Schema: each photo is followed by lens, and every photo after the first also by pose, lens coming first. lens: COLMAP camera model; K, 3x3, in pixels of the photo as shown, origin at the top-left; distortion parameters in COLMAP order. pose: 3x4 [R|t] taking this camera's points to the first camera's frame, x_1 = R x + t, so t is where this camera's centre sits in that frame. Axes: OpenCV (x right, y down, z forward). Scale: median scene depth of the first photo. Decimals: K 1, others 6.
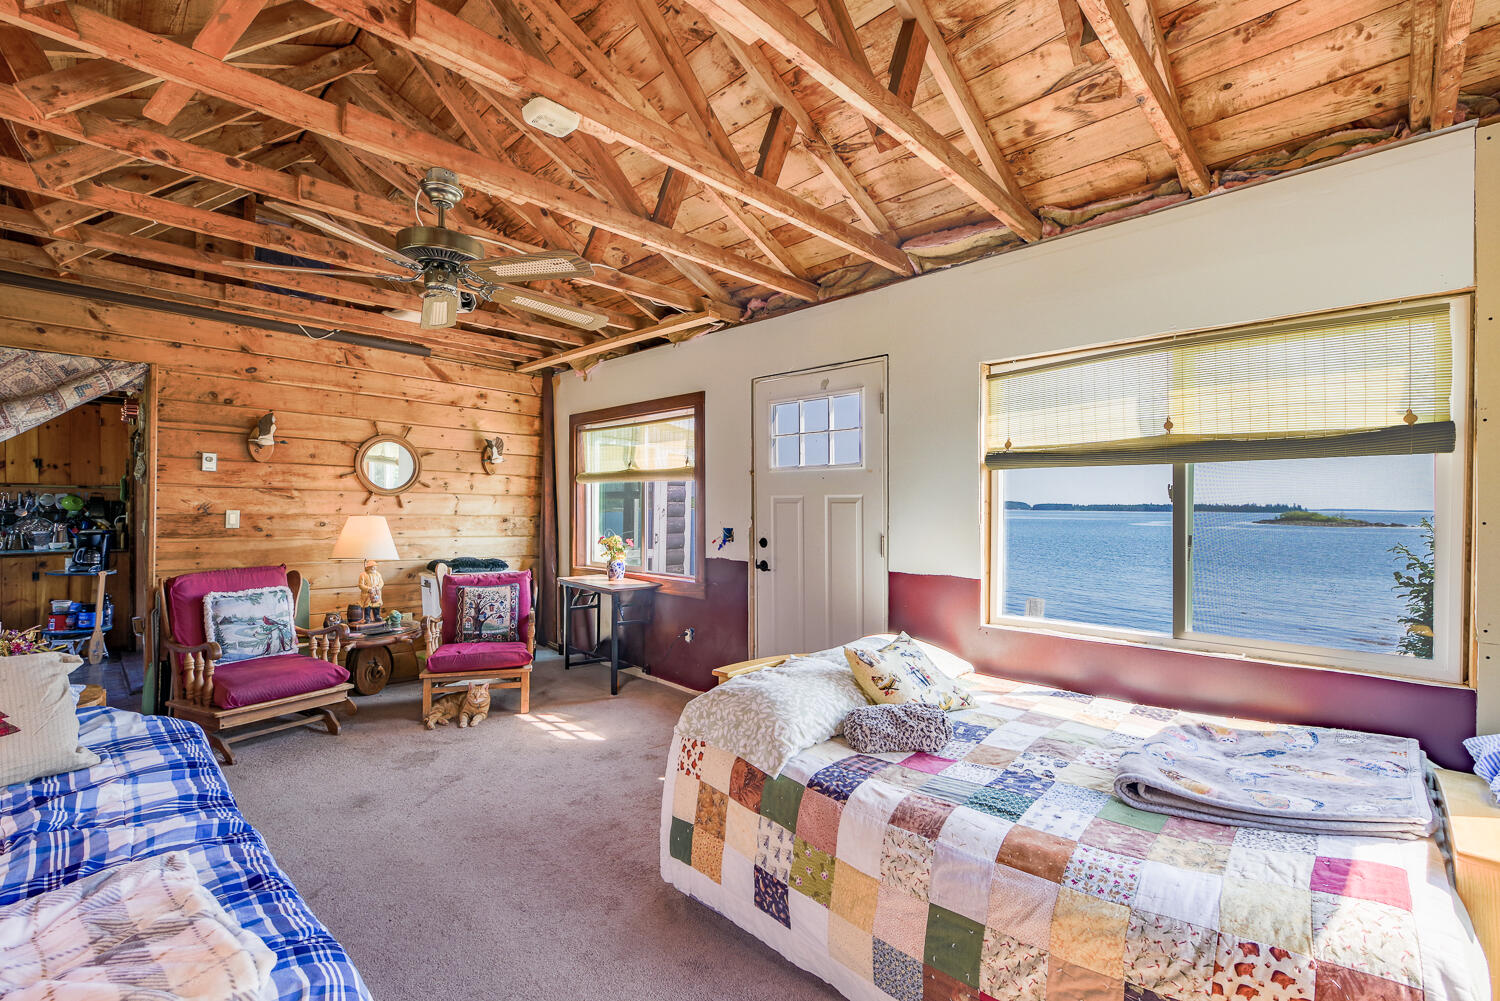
lens RADIAL K [[651.8, 0, 750.0], [0, 651.8, 500.5], [0, 0, 1]] dist [-0.001805, -0.000130]
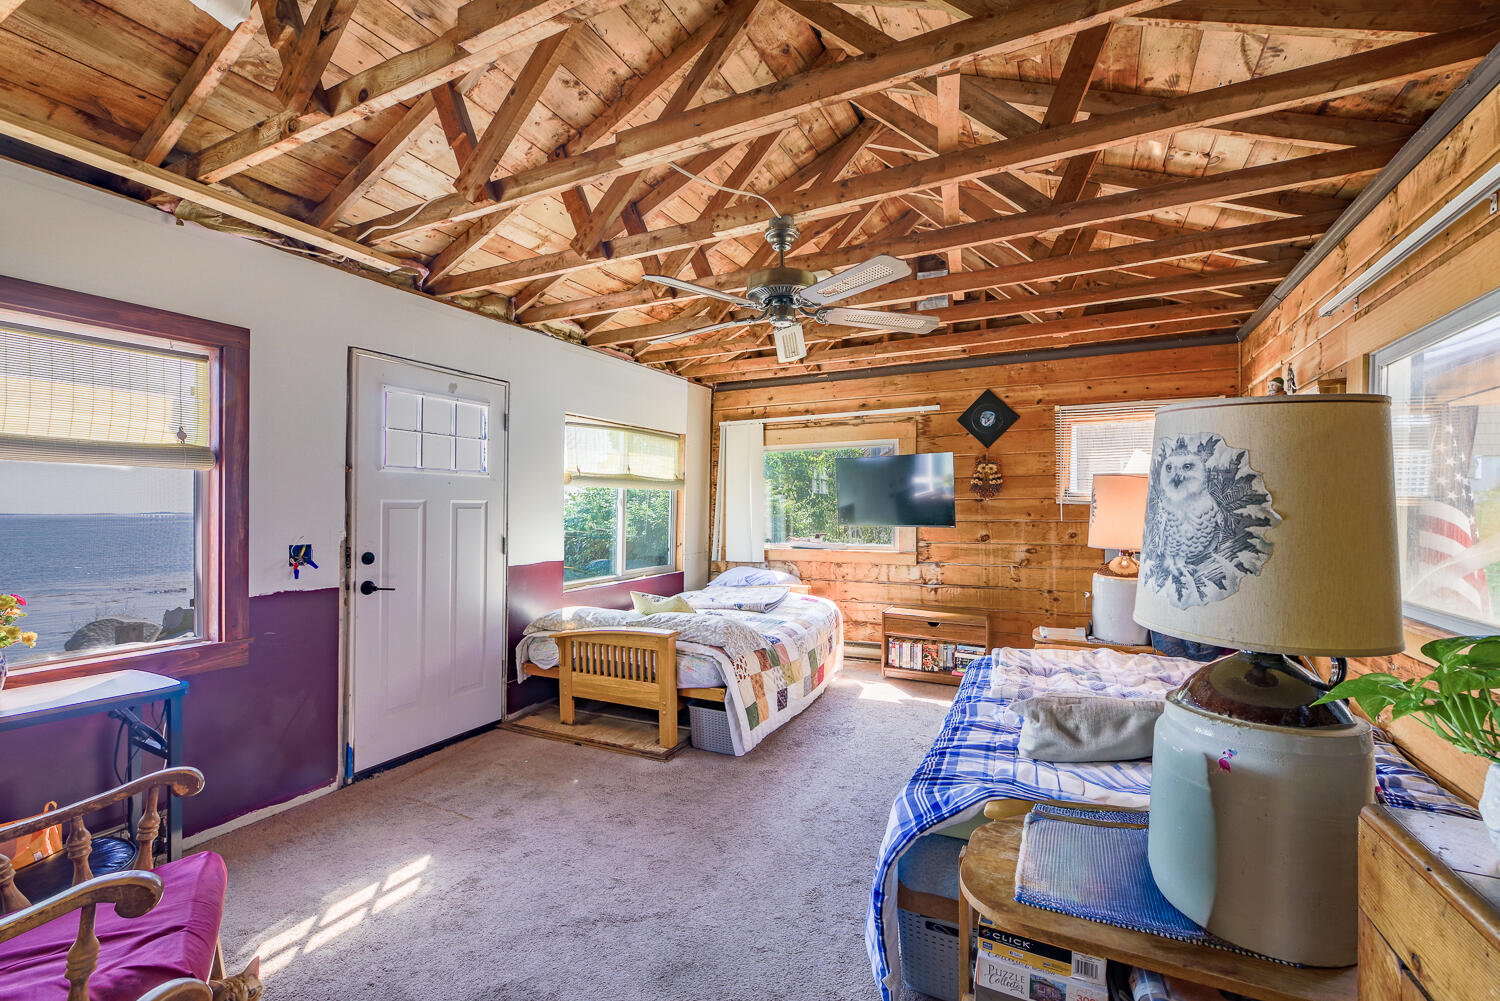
lens RADIAL K [[651.8, 0, 750.0], [0, 651.8, 500.5], [0, 0, 1]] dist [-0.001805, -0.000130]
pose [[-0.304508, 0.013243, 0.952418, -0.917001], [0.002009, 0.999910, -0.013260, 0.005805], [-0.952508, -0.002124, -0.304507, 0.834061]]
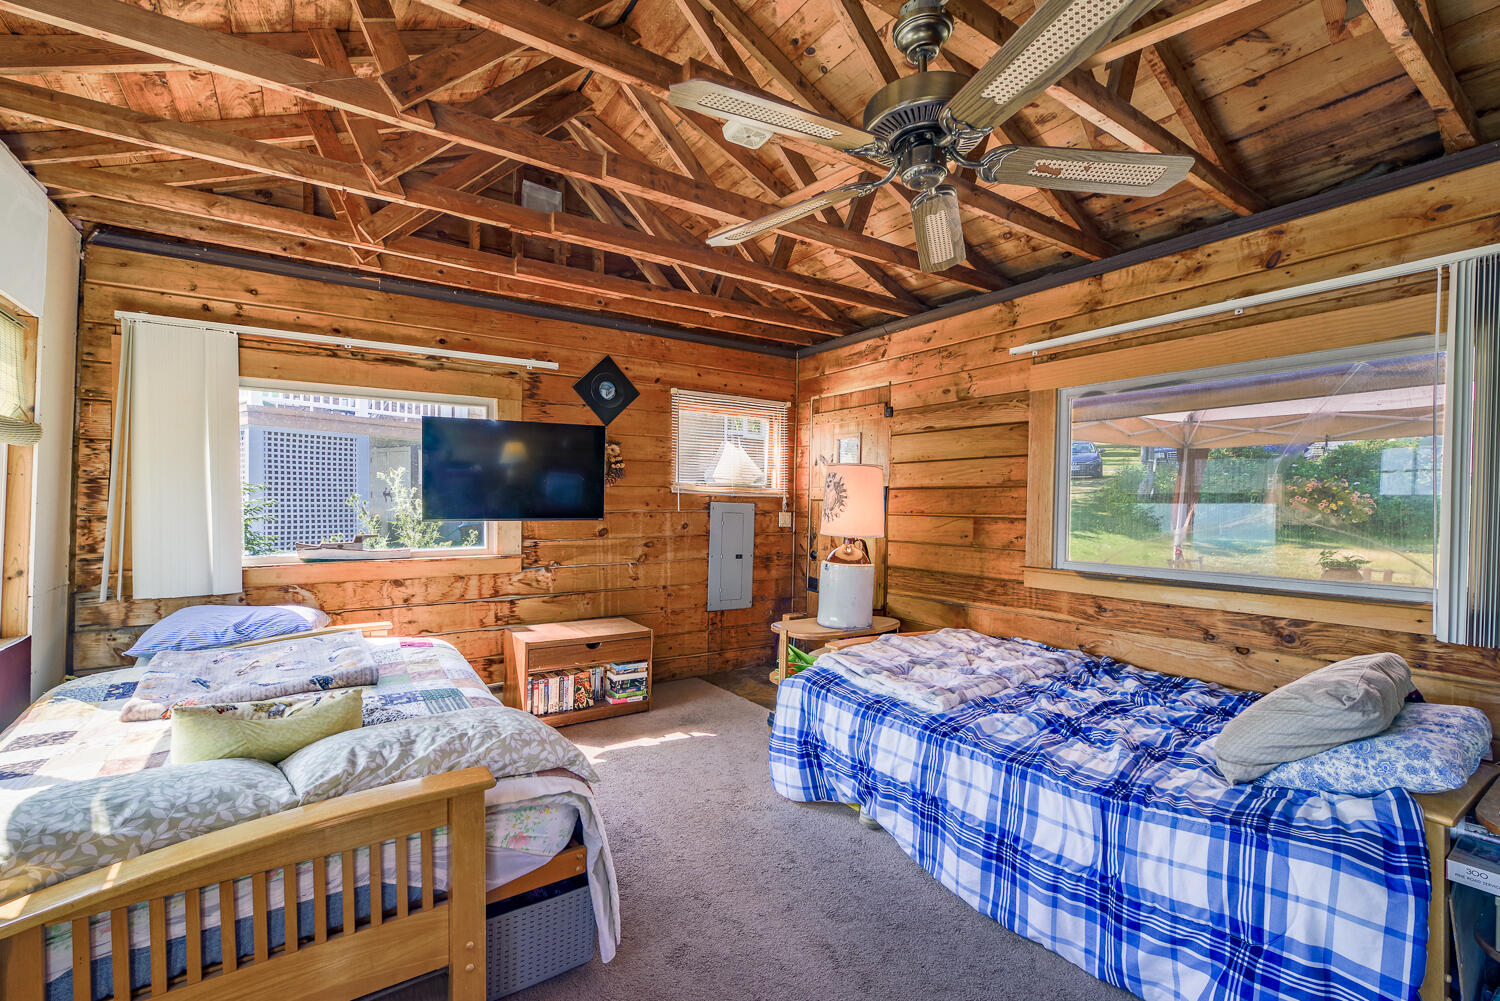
lens RADIAL K [[651.8, 0, 750.0], [0, 651.8, 500.5], [0, 0, 1]] dist [-0.001805, -0.000130]
pose [[-0.980948, -0.004881, 0.194208, -0.257593], [-0.005459, 0.999982, -0.002445, 0.012891], [-0.194192, -0.003458, -0.980957, 1.017876]]
